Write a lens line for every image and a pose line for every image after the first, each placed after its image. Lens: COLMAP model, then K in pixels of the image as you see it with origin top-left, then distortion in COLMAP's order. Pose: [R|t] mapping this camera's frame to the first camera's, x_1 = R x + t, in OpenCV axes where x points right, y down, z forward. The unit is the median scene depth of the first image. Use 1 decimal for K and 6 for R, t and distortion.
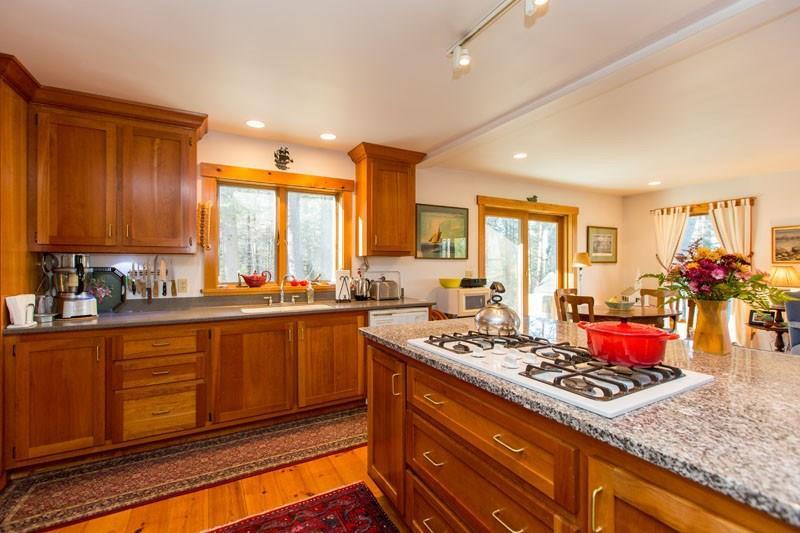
lens RADIAL K [[358.4, 0, 392.5], [0, 358.4, 262.9], [0, 0, 1]] dist [0.000945, 0.000325]
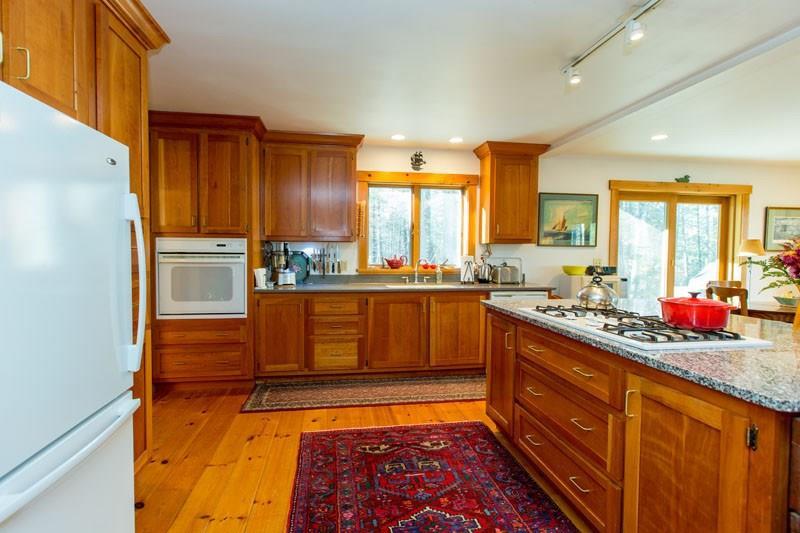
lens RADIAL K [[358.4, 0, 392.5], [0, 358.4, 262.9], [0, 0, 1]] dist [0.000945, 0.000325]
pose [[0.943270, 0.019492, -0.331453, 0.022258], [-0.007210, 0.999242, 0.038246, 0.001206], [0.331947, -0.033687, 0.942696, -0.225017]]
